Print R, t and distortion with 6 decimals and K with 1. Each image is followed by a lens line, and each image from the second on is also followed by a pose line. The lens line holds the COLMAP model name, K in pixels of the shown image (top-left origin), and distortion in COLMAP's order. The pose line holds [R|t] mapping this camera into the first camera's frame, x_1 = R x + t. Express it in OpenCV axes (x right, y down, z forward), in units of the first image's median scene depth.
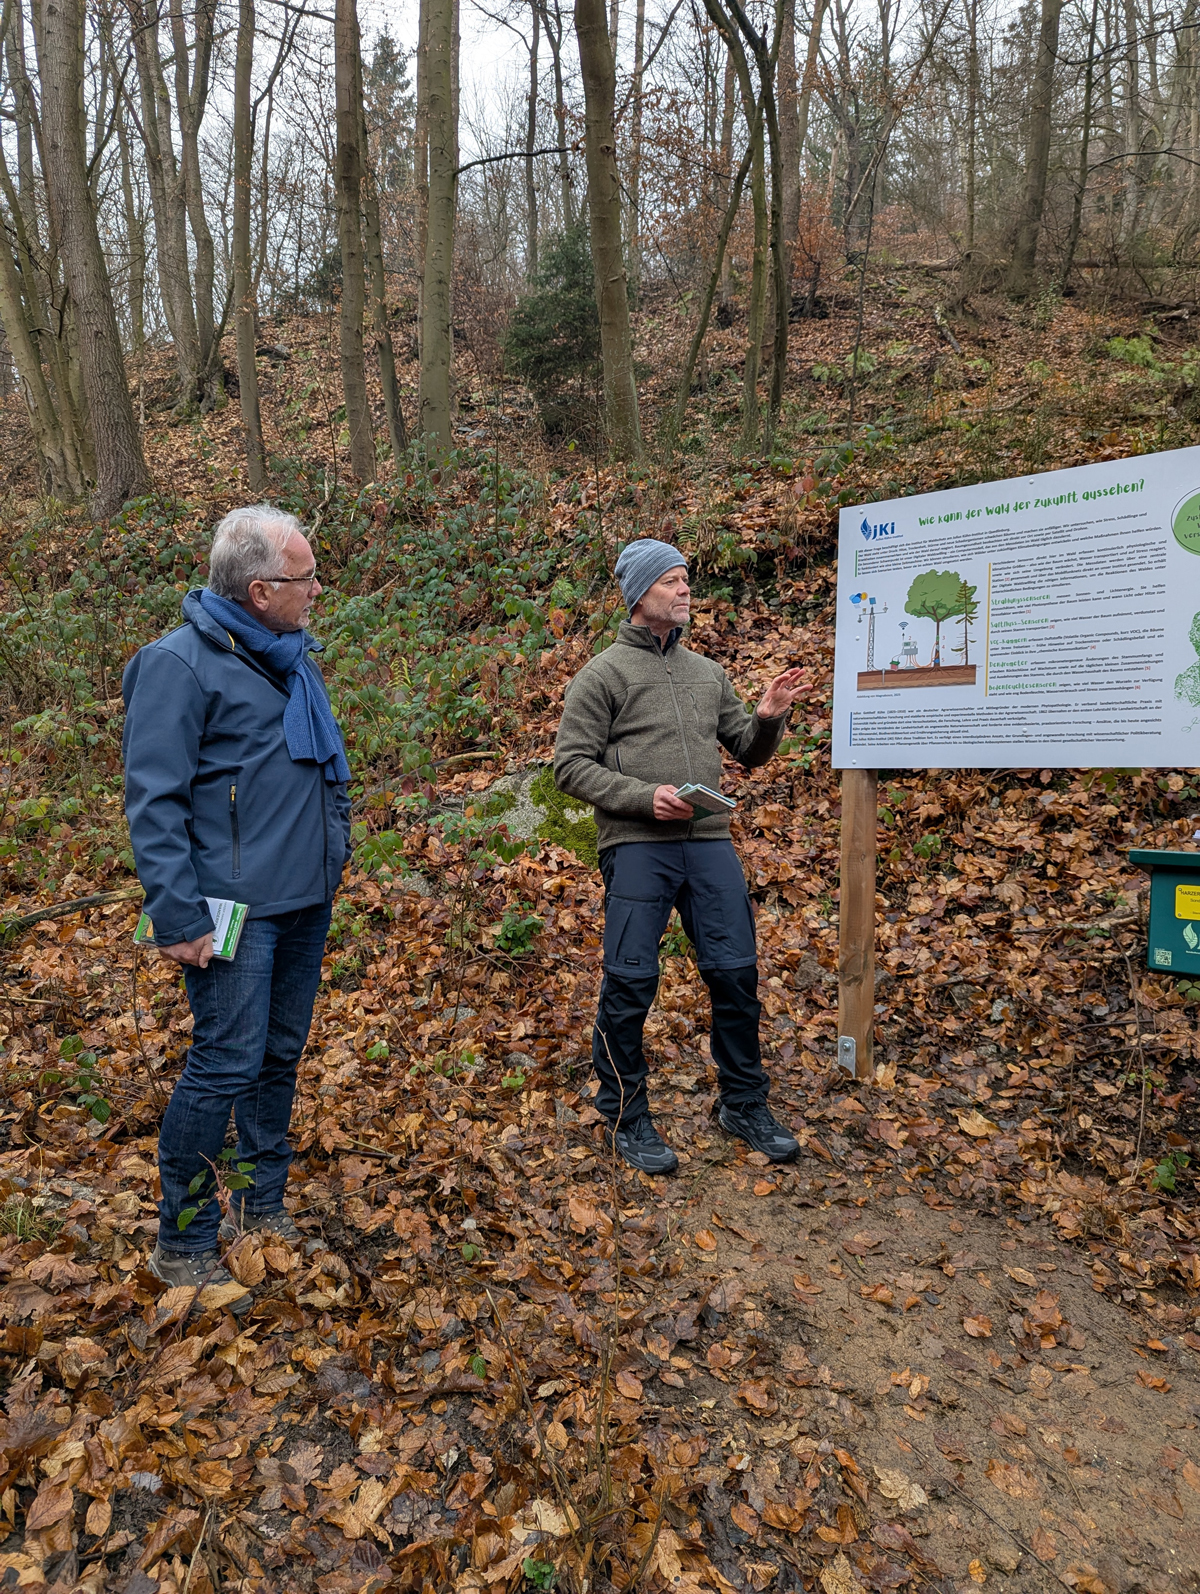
lens RADIAL K [[1142.9, 0, 569.8], [0, 1142.9, 773.1], [0, 0, 1]] dist [0.028147, -0.034947]
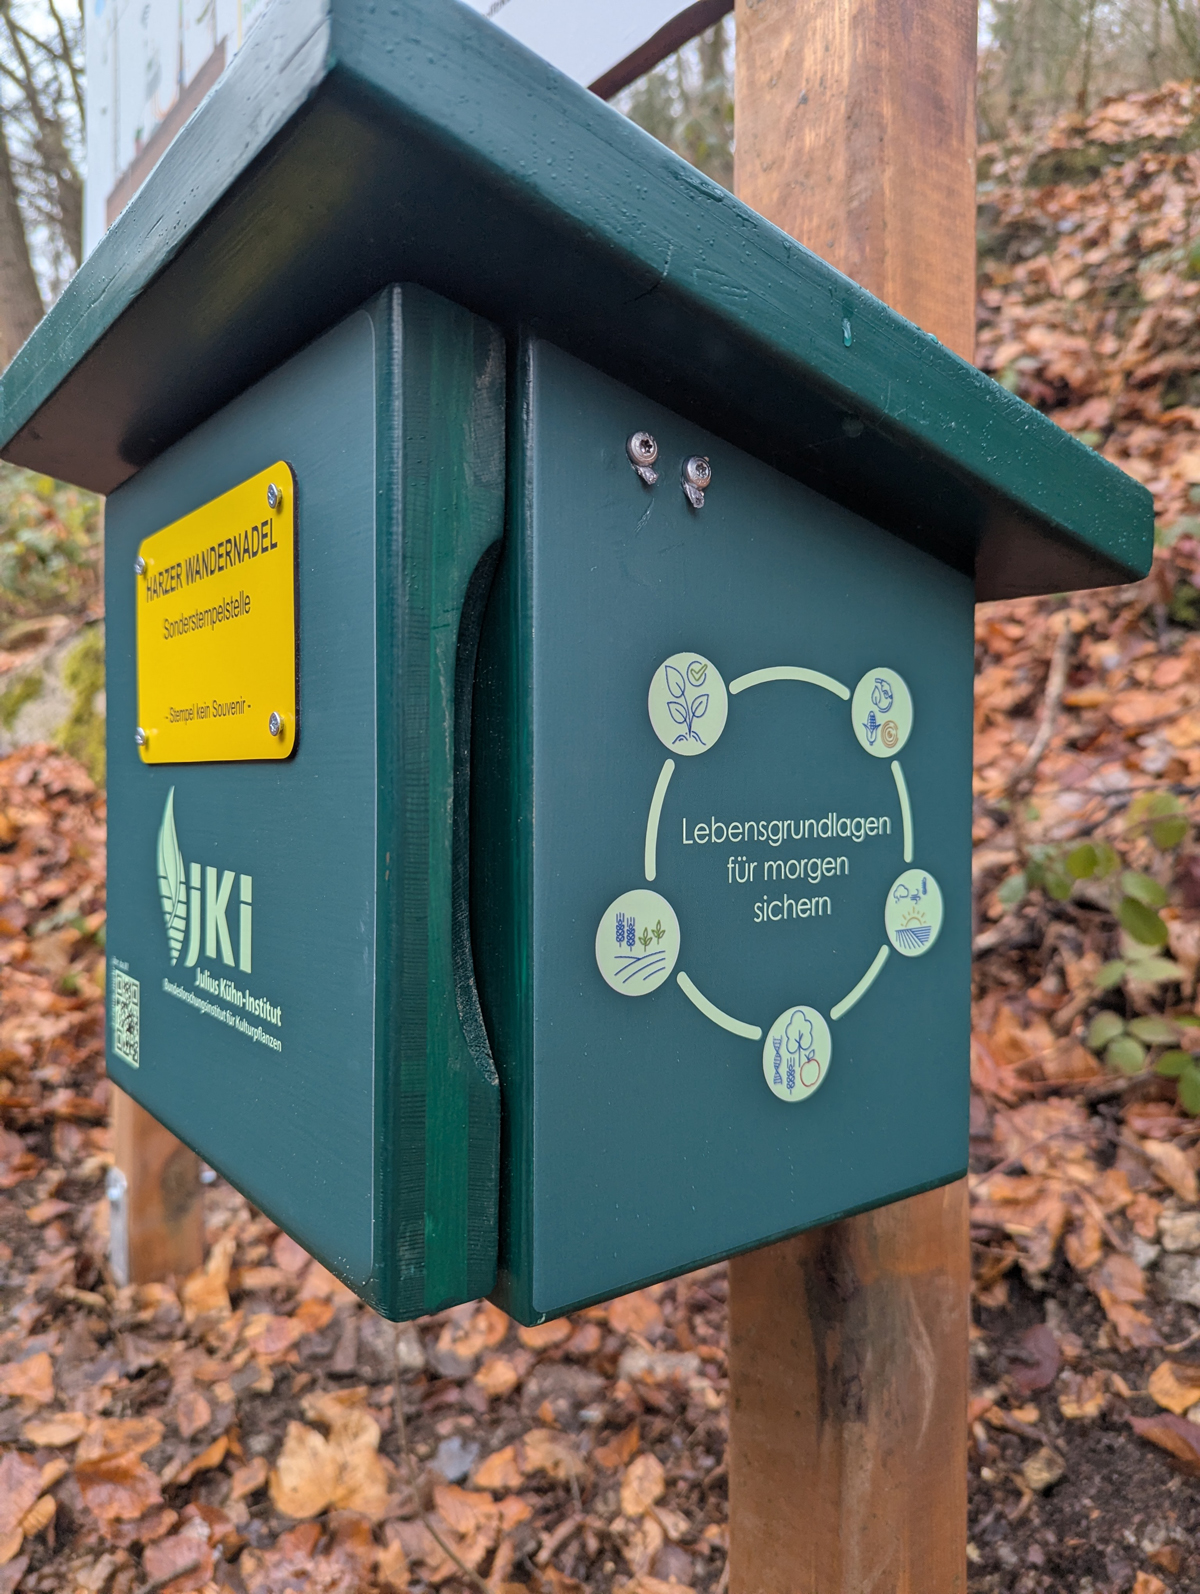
lens RADIAL K [[1142.9, 0, 586.0], [0, 1142.9, 799.4], [0, 0, 1]] dist [0.028147, -0.034947]
pose [[0.982718, -0.033929, -0.181972, 0.415464], [0.042246, 0.998223, 0.042022, 0.086512], [0.180223, -0.048984, 0.982405, 0.586253]]
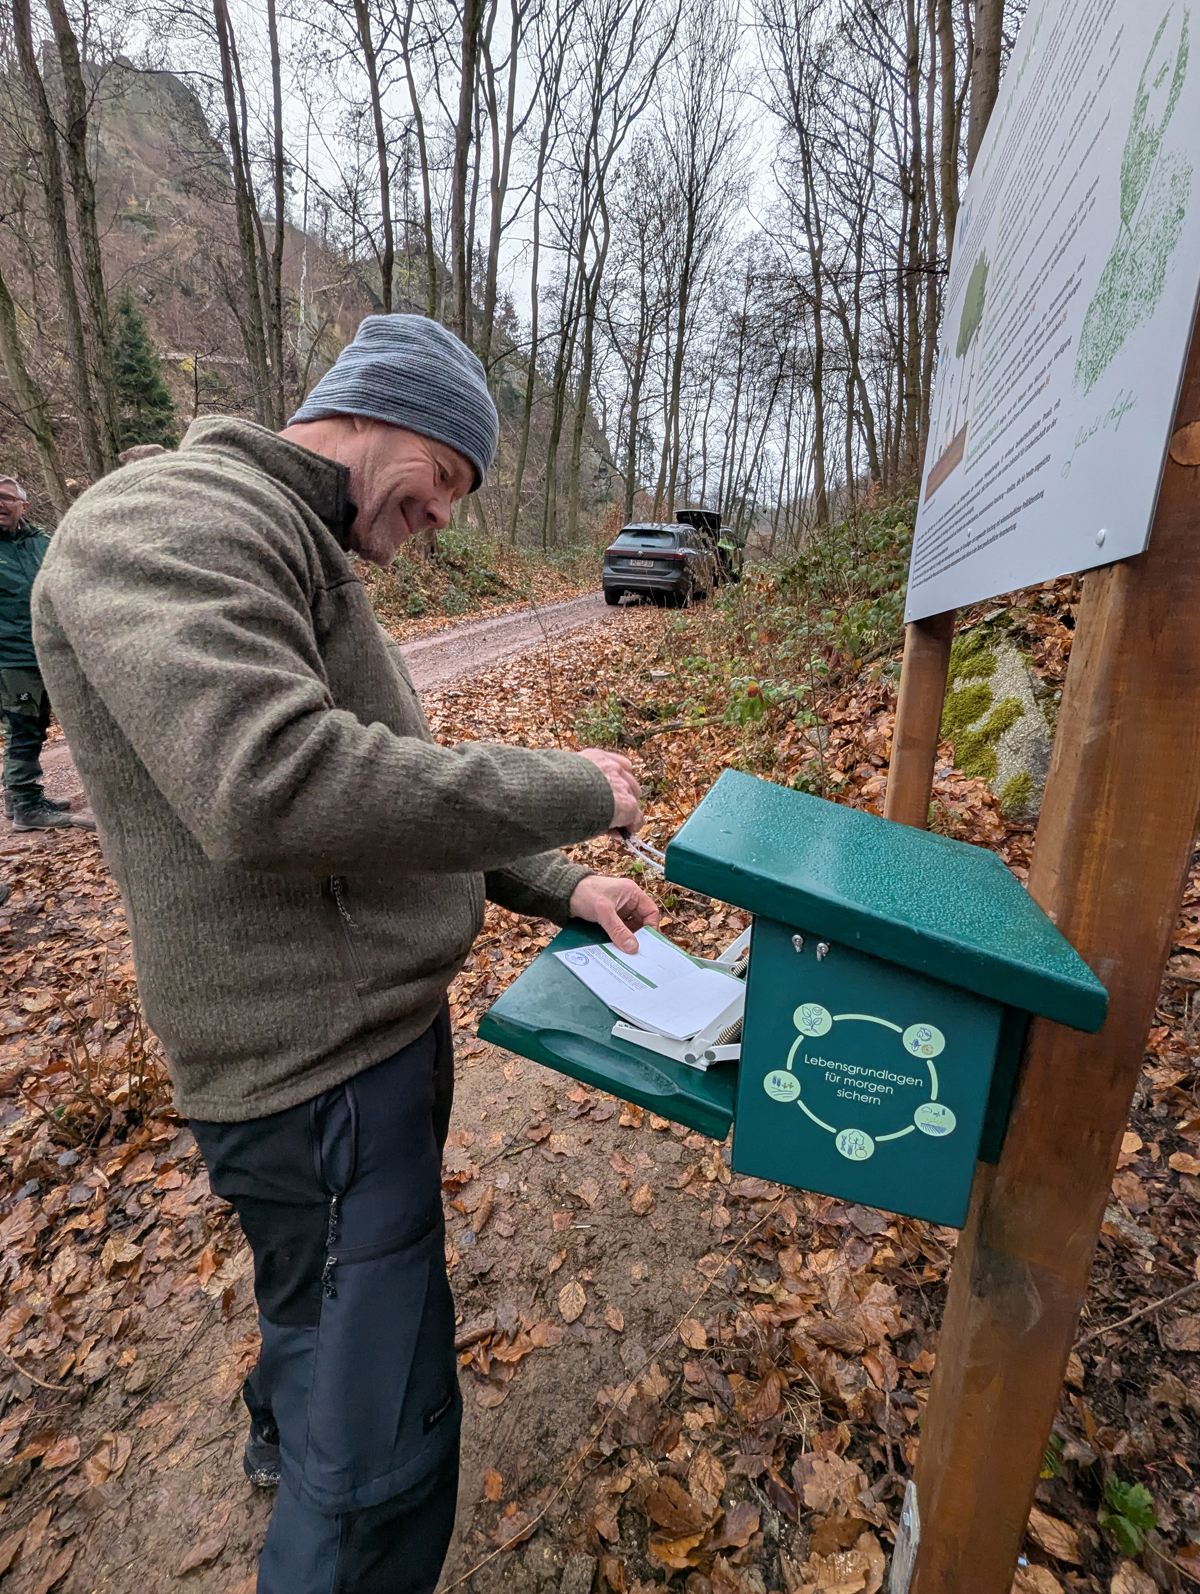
lens RADIAL K [[688.7, 0, 586.6], [0, 688.7, 793.1], [0, 0, 1]] dist [-0.001183, -0.000583]
pose [[0.429560, 0.176479, -0.885626, 0.499788], [0.002253, 0.980506, 0.196479, 0.014521], [0.903035, -0.086394, 0.420789, 0.570813]]
